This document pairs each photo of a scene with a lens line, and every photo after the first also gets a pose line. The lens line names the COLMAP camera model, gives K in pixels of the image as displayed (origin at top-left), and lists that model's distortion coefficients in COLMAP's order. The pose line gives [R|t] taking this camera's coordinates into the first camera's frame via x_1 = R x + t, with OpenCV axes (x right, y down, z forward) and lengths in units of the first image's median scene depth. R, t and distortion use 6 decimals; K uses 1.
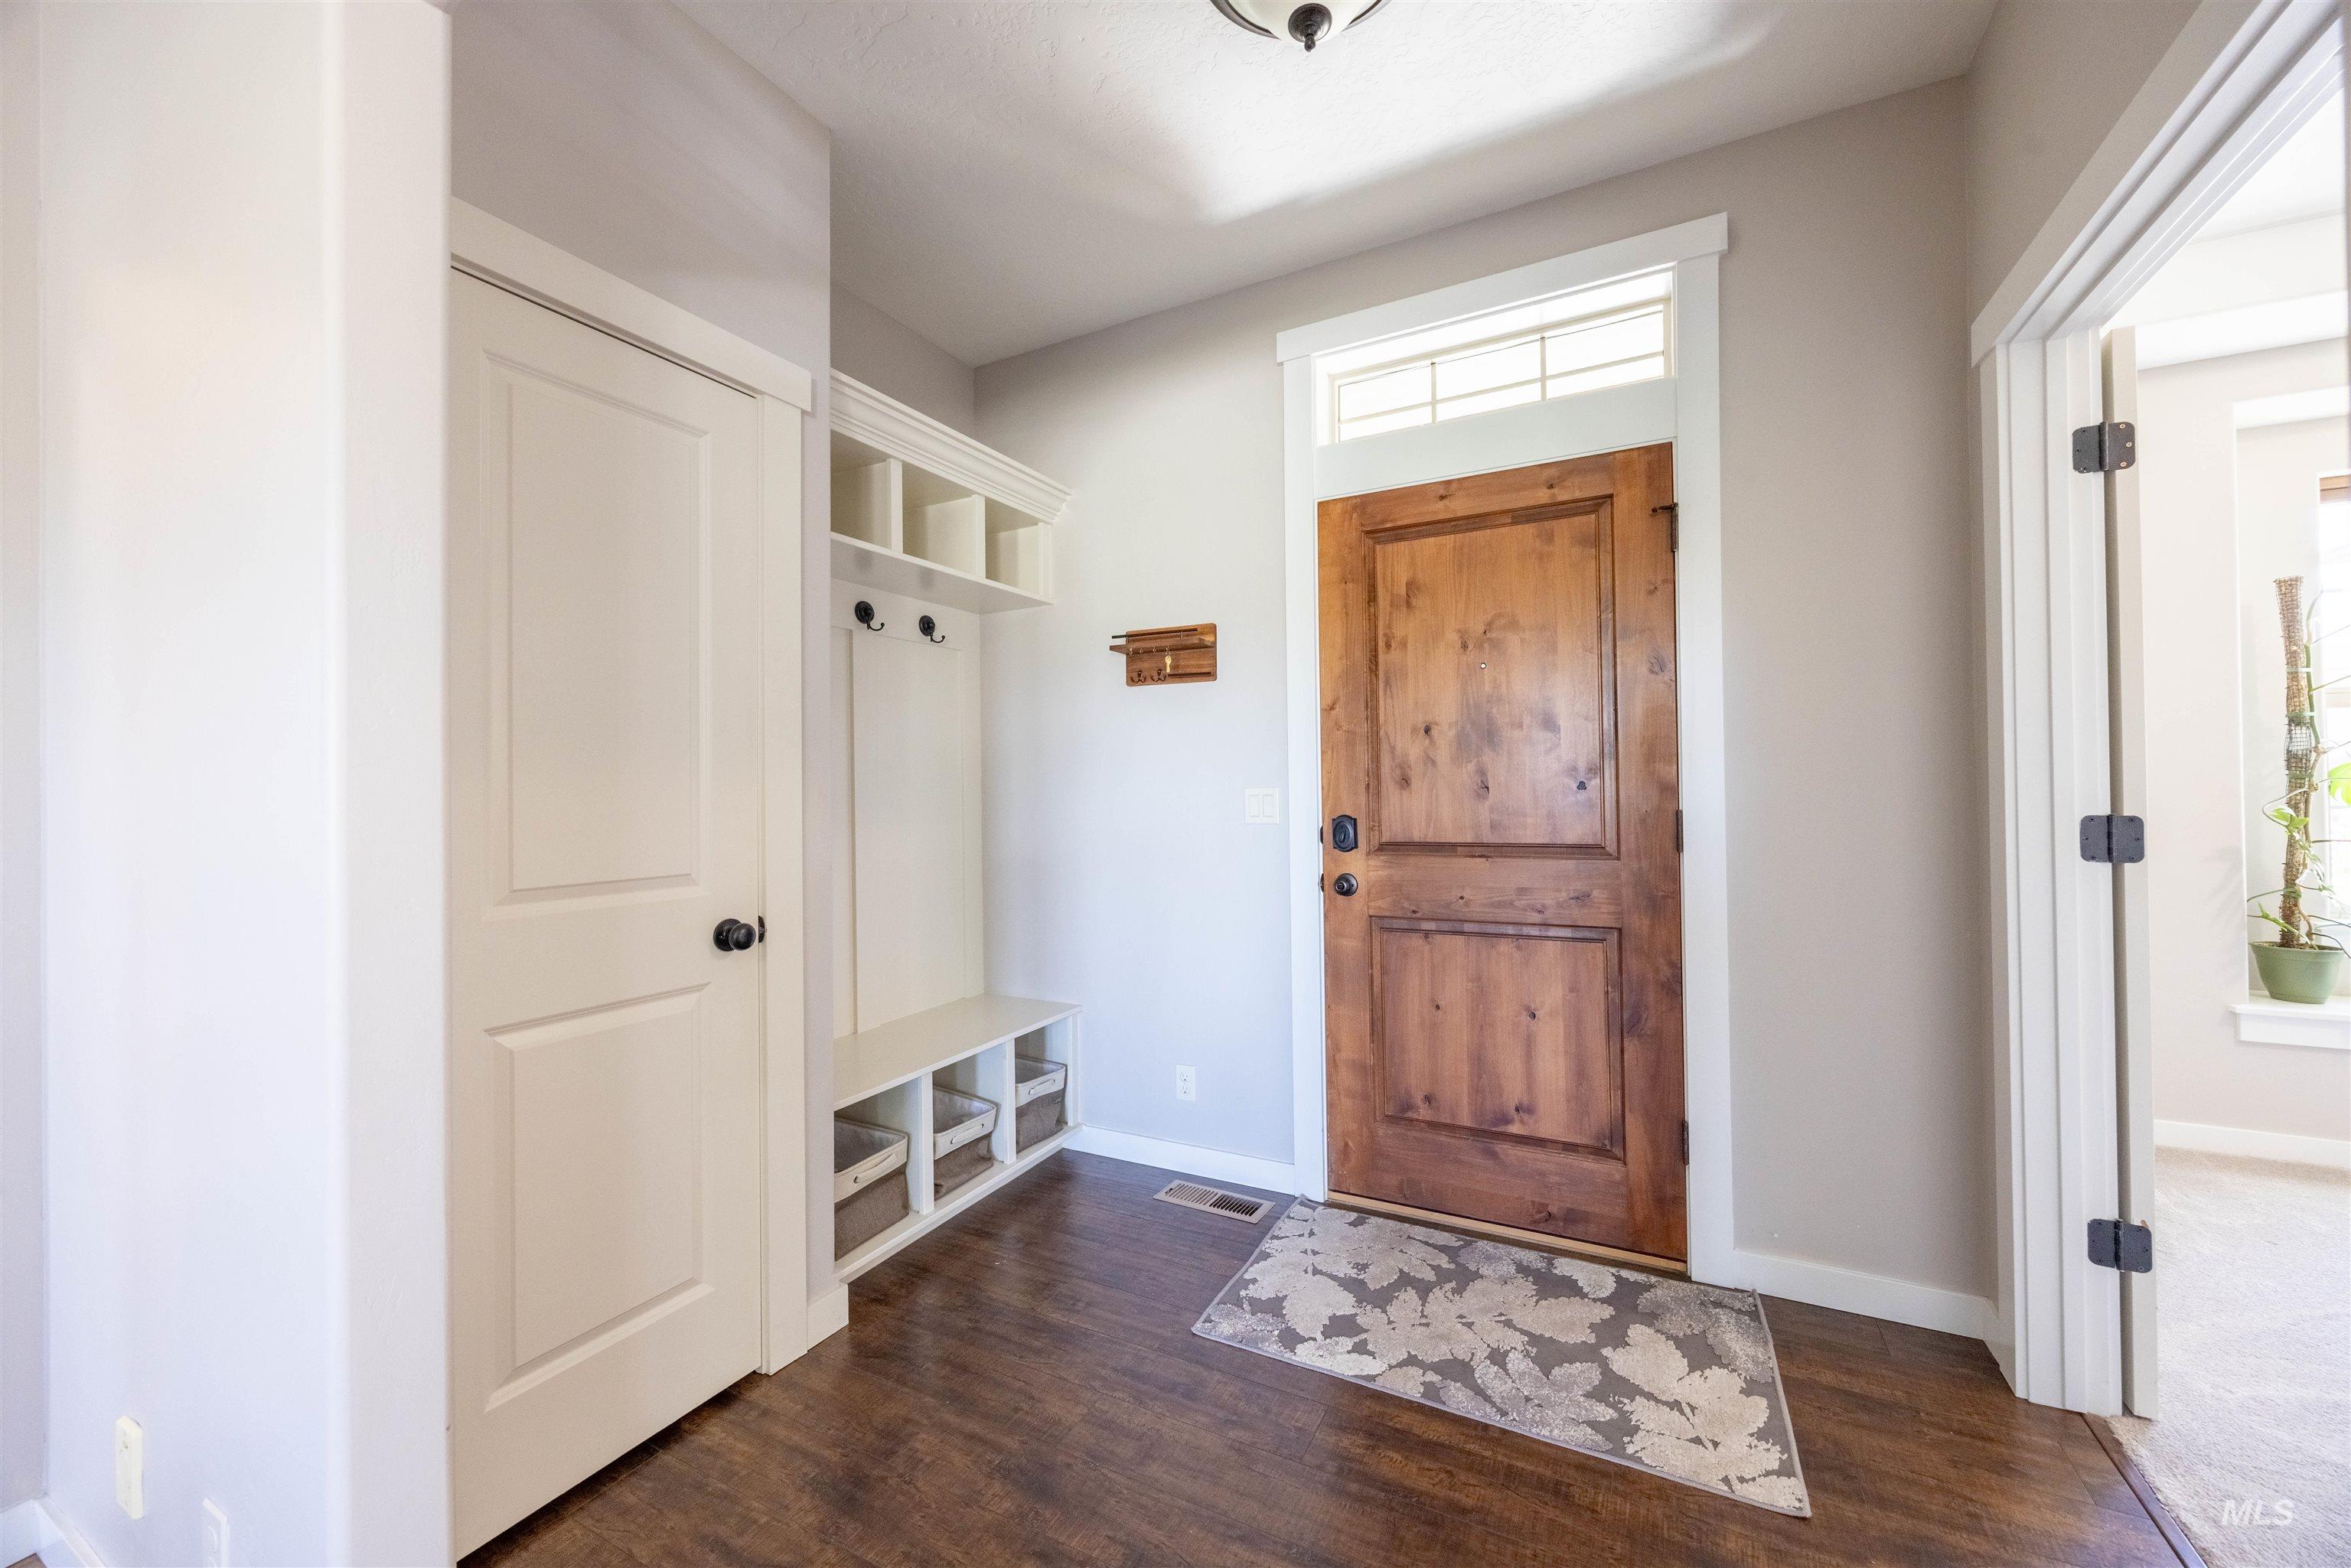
lens RADIAL K [[887.1, 0, 1177.4], [0, 887.1, 792.2], [0, 0, 1]] dist [-0.006390, 0.000380]
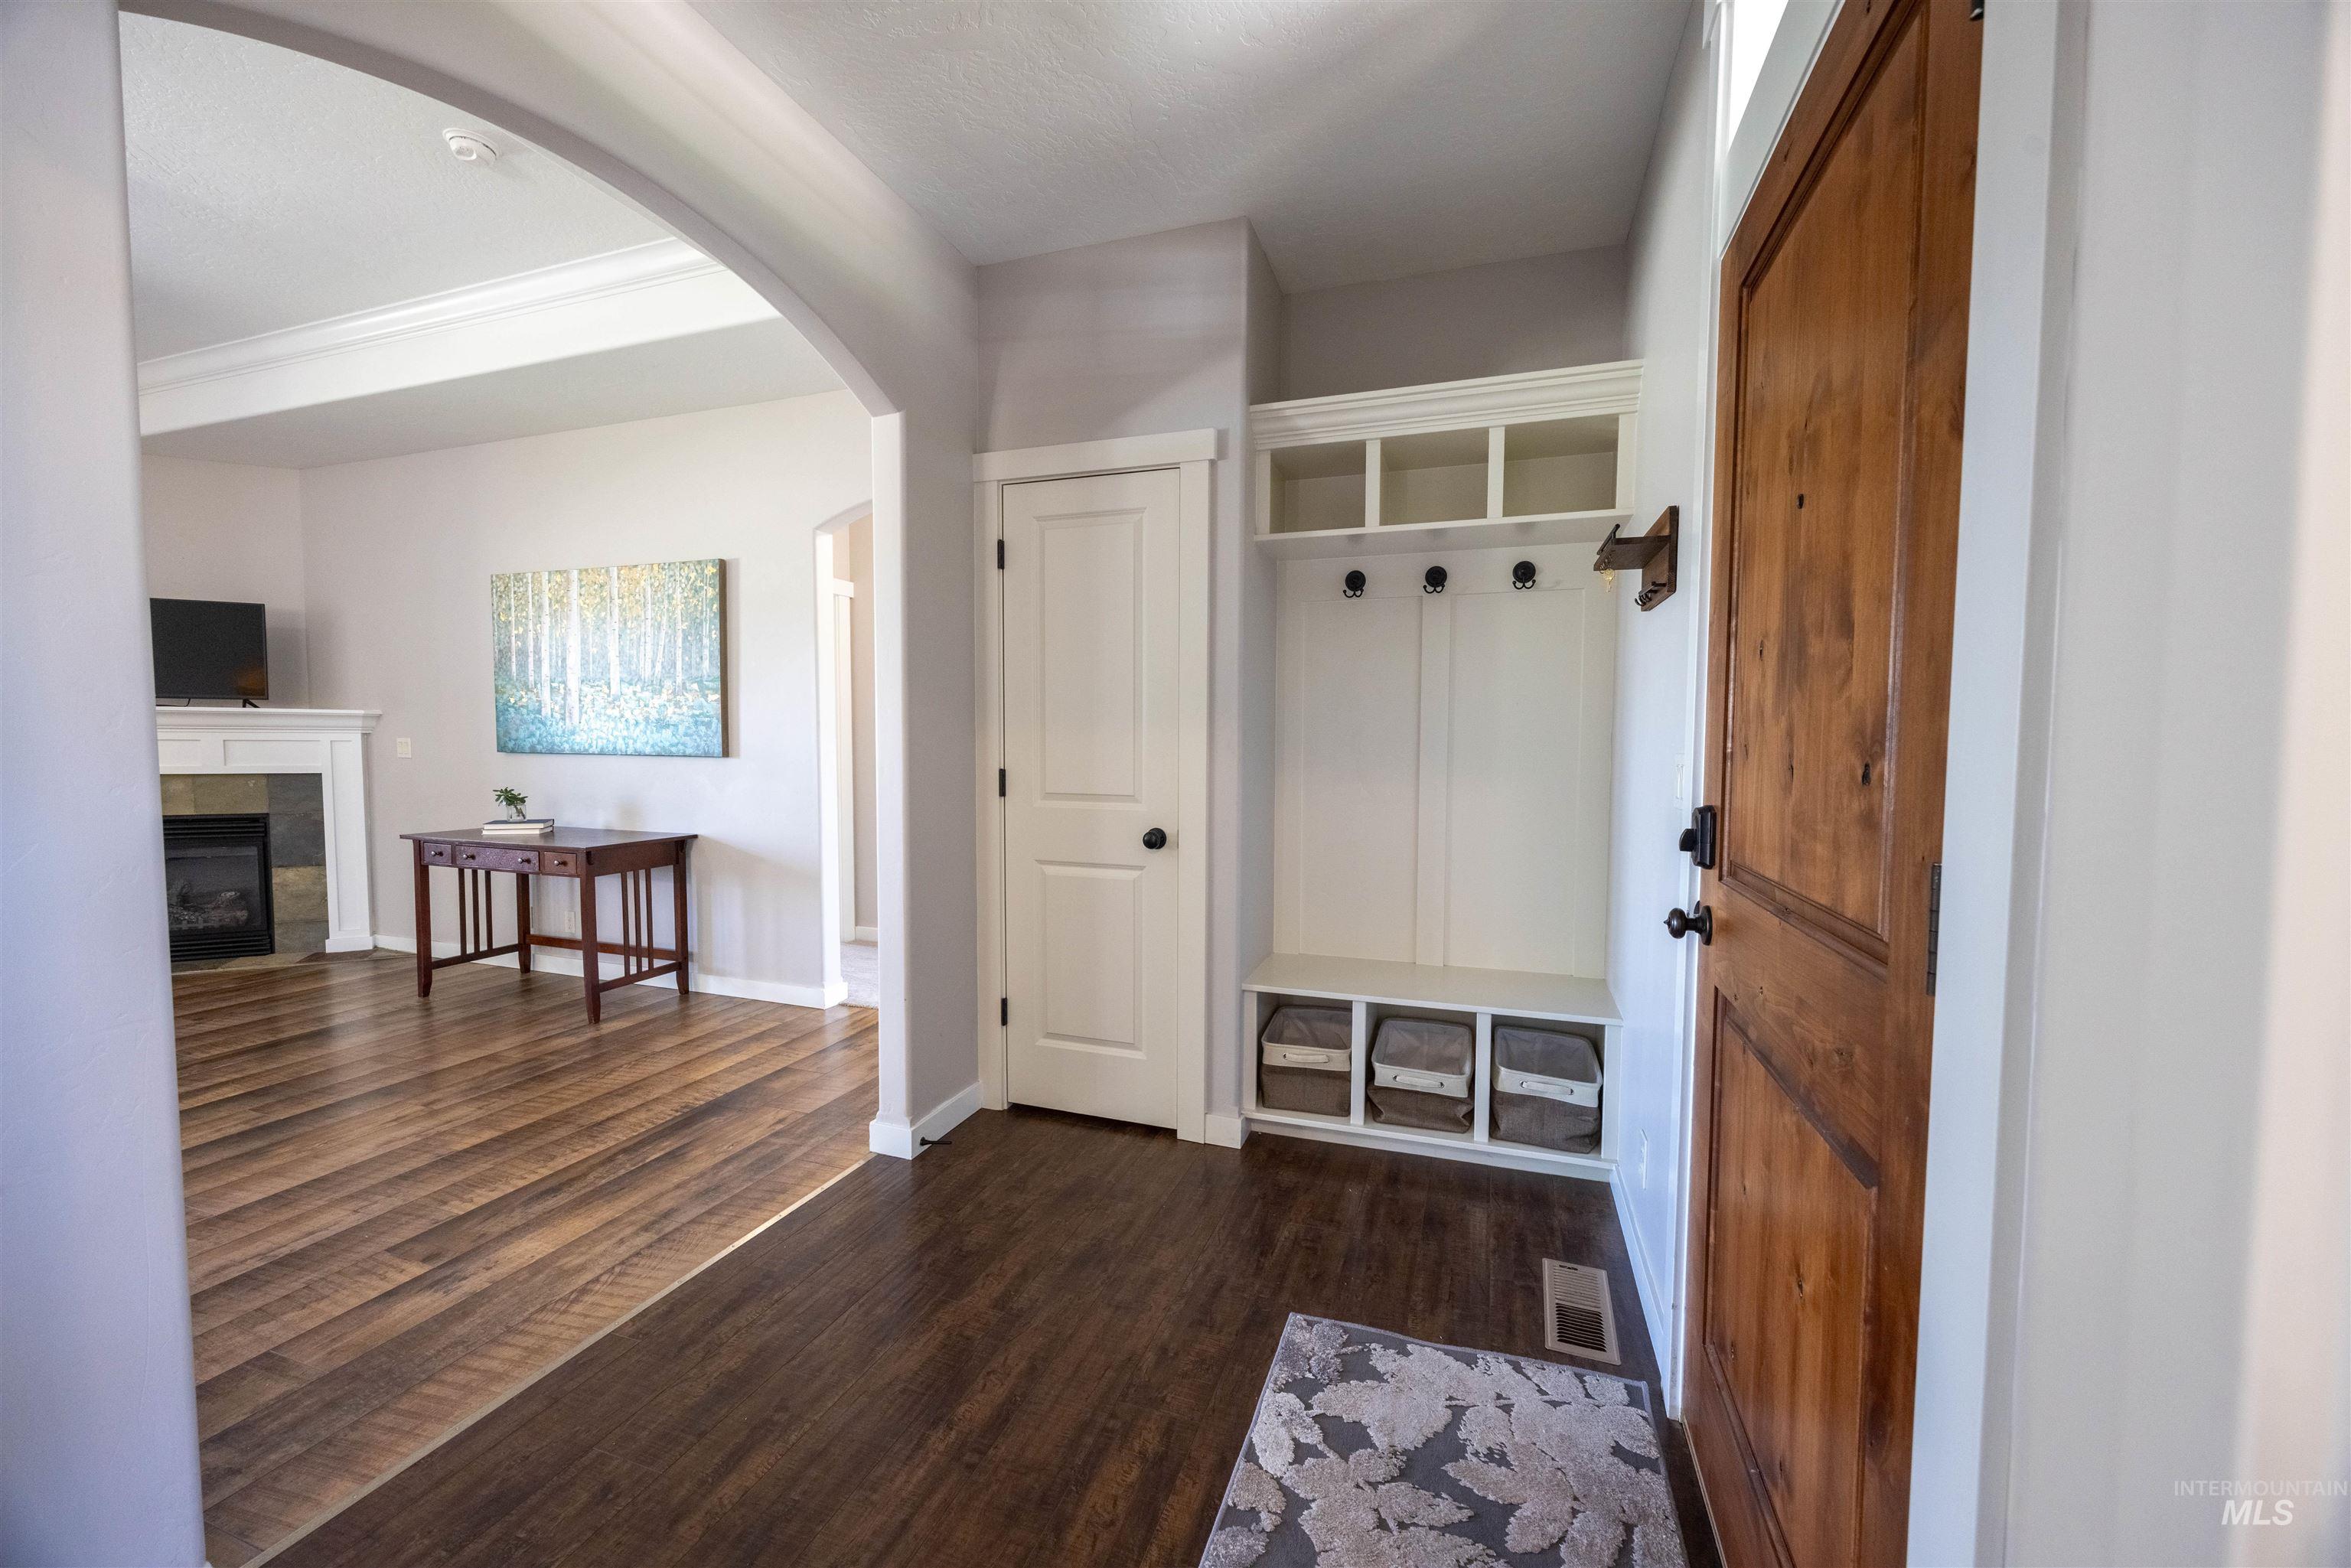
lens RADIAL K [[887.1, 0, 1199.4], [0, 887.1, 791.2], [0, 0, 1]] dist [-0.006390, 0.000380]
pose [[0.165488, 0.077624, -0.983152, 0.855295], [-0.011582, 0.996982, 0.076766, -0.032489], [0.986144, -0.001317, 0.165887, 0.699926]]
